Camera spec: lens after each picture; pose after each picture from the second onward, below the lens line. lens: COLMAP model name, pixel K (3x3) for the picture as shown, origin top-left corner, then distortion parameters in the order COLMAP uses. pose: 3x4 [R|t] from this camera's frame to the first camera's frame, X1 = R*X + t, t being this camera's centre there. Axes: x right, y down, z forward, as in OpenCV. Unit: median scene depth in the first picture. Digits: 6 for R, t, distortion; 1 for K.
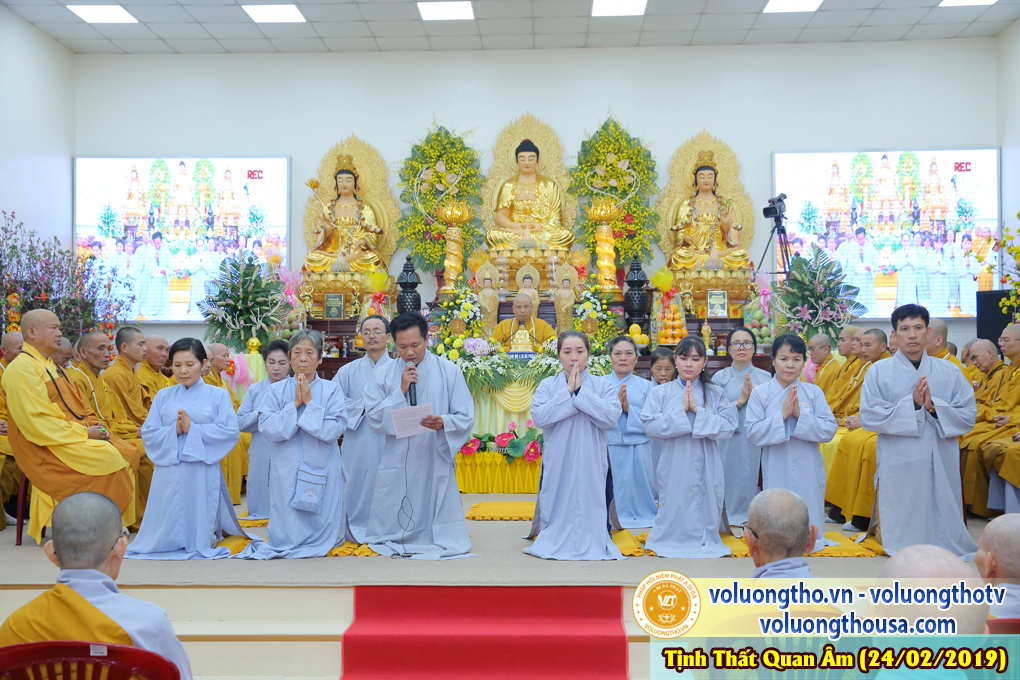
lens RADIAL K [[1155.1, 0, 510.0], [0, 1155.1, 340.0], [0, 0, 1]] dist [0.029210, 0.018290]
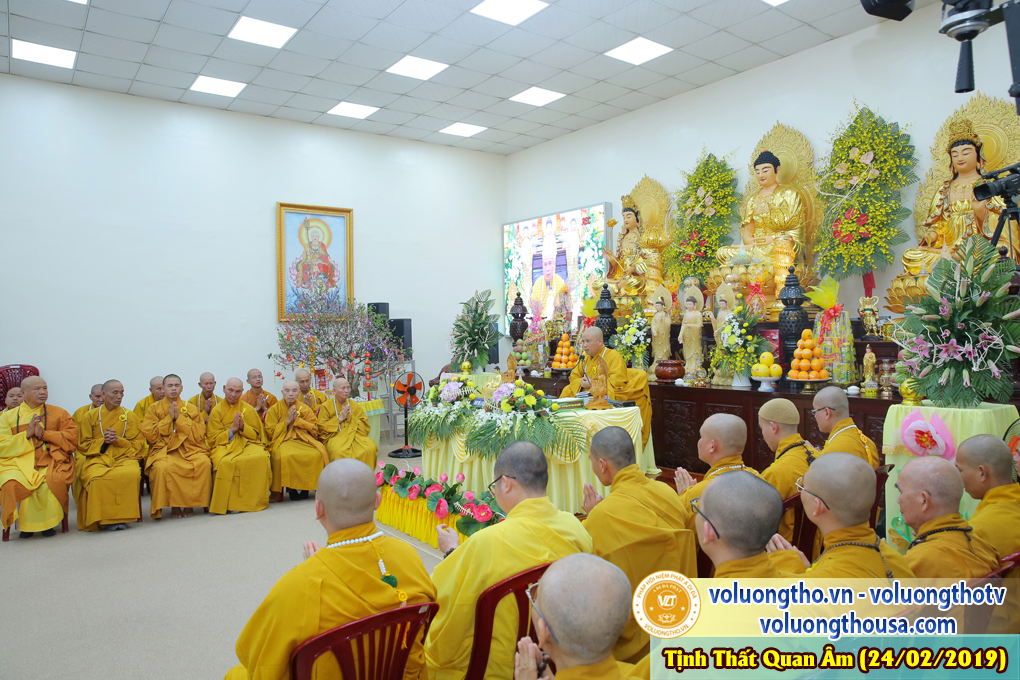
lens RADIAL K [[691.8, 0, 510.0], [0, 691.8, 340.0], [0, 0, 1]] dist [-0.108948, 0.079317]
pose [[0.621228, 0.001956, -0.783627, 0.331366], [0.036530, 0.998837, 0.031453, -0.038967], [0.782778, -0.048165, 0.620435, 0.463434]]
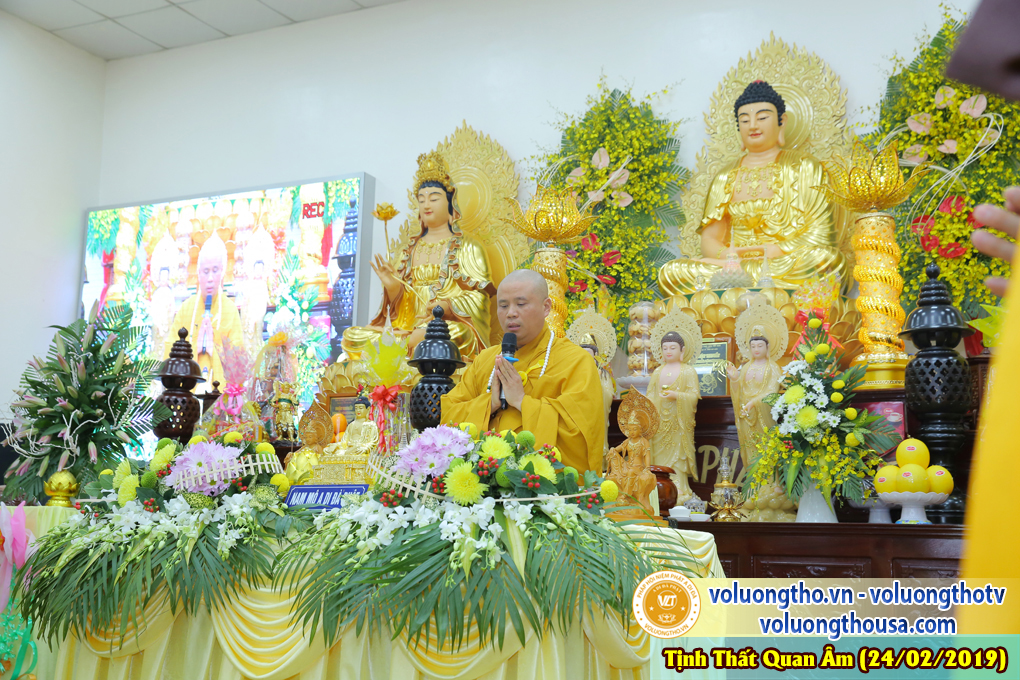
lens RADIAL K [[1266.0, 0, 510.0], [0, 1266.0, 340.0], [0, 0, 1]] dist [0.061809, 0.009087]
pose [[0.900420, -0.048497, -0.432309, 0.147009], [-0.016874, 0.989125, -0.146107, 0.014839], [0.434694, 0.138852, 0.889810, 0.490242]]
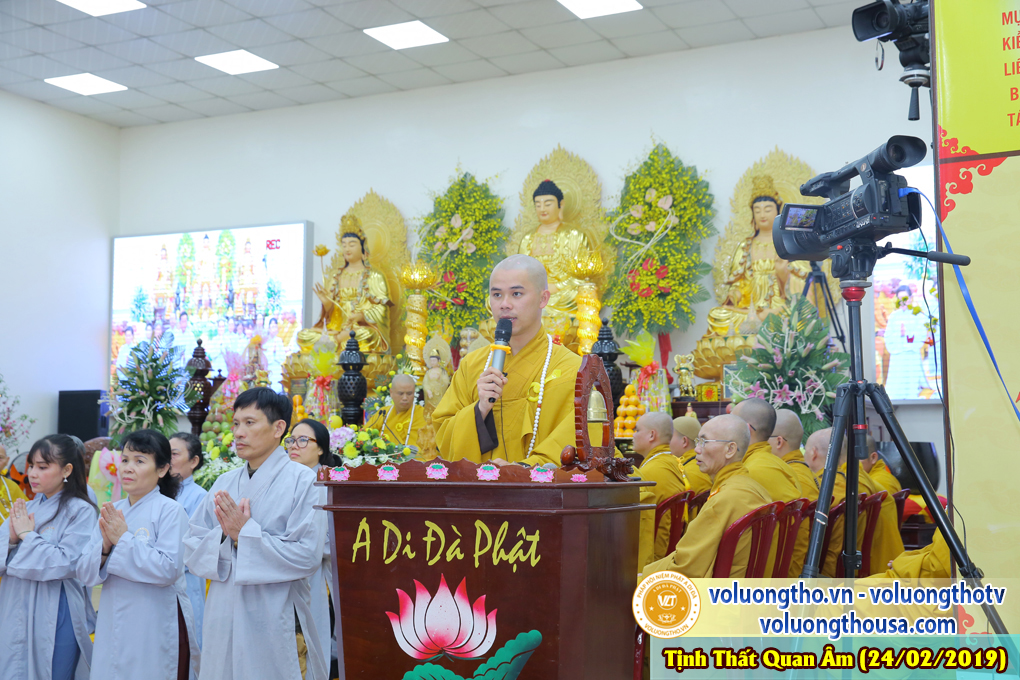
lens RADIAL K [[1346.2, 0, 510.0], [0, 1346.2, 340.0], [0, 0, 1]] dist [0.083012, 0.022626]
pose [[0.913301, -0.032490, -0.405986, 0.366111], [0.007080, 0.997929, -0.063935, -0.003380], [0.407223, 0.055518, 0.911640, 0.144024]]
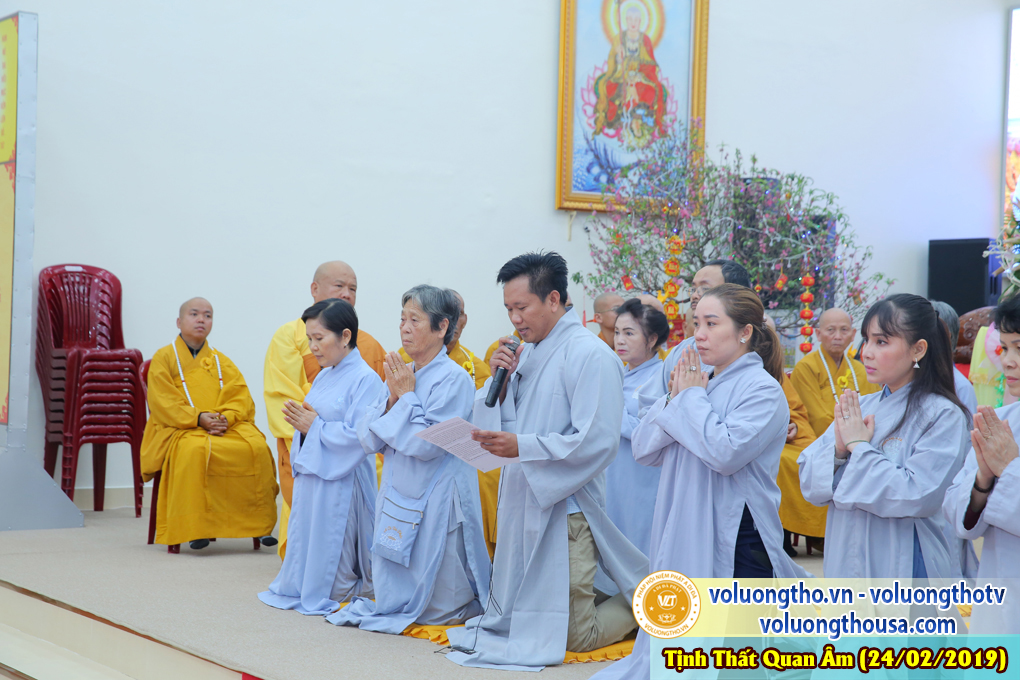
lens RADIAL K [[1877.4, 0, 510.0], [0, 1877.4, 340.0], [0, 0, 1]] dist [0.208142, 0.089573]
pose [[0.572030, 0.018631, -0.820021, 0.326888], [-0.003093, 0.999784, 0.020557, -0.000512], [0.820227, -0.009222, 0.571964, 0.194858]]
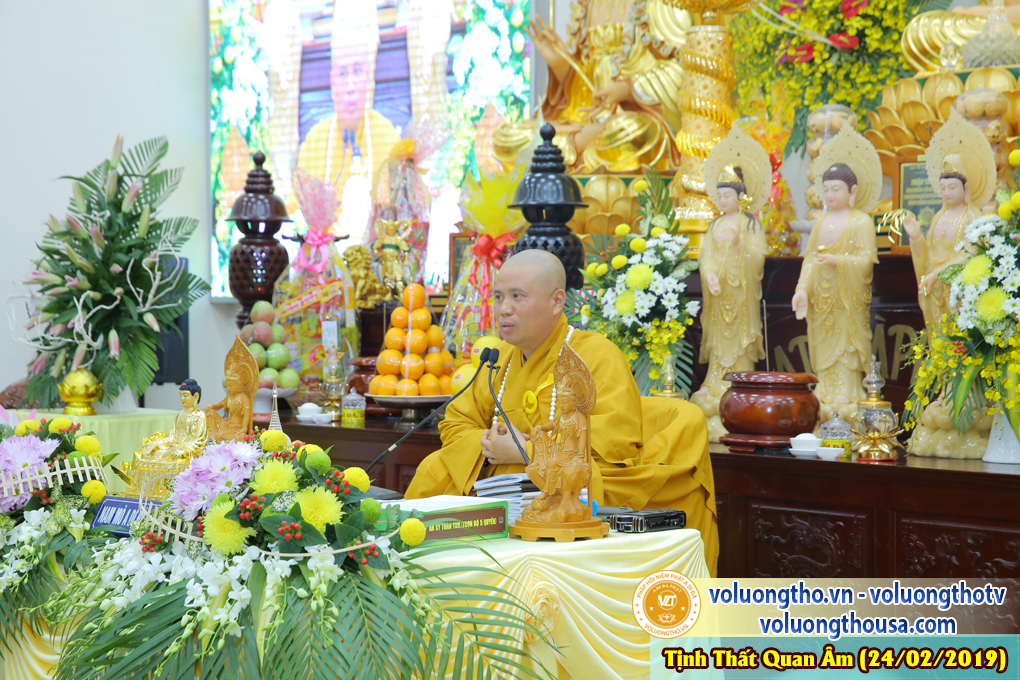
lens RADIAL K [[1877.4, 0, 510.0], [0, 1877.4, 340.0], [0, 0, 1]] dist [0.208142, 0.089573]
pose [[0.734215, 0.016477, -0.678717, 0.250350], [0.014623, 0.999090, 0.040073, -0.028793], [0.678759, -0.039347, 0.733306, 0.522484]]
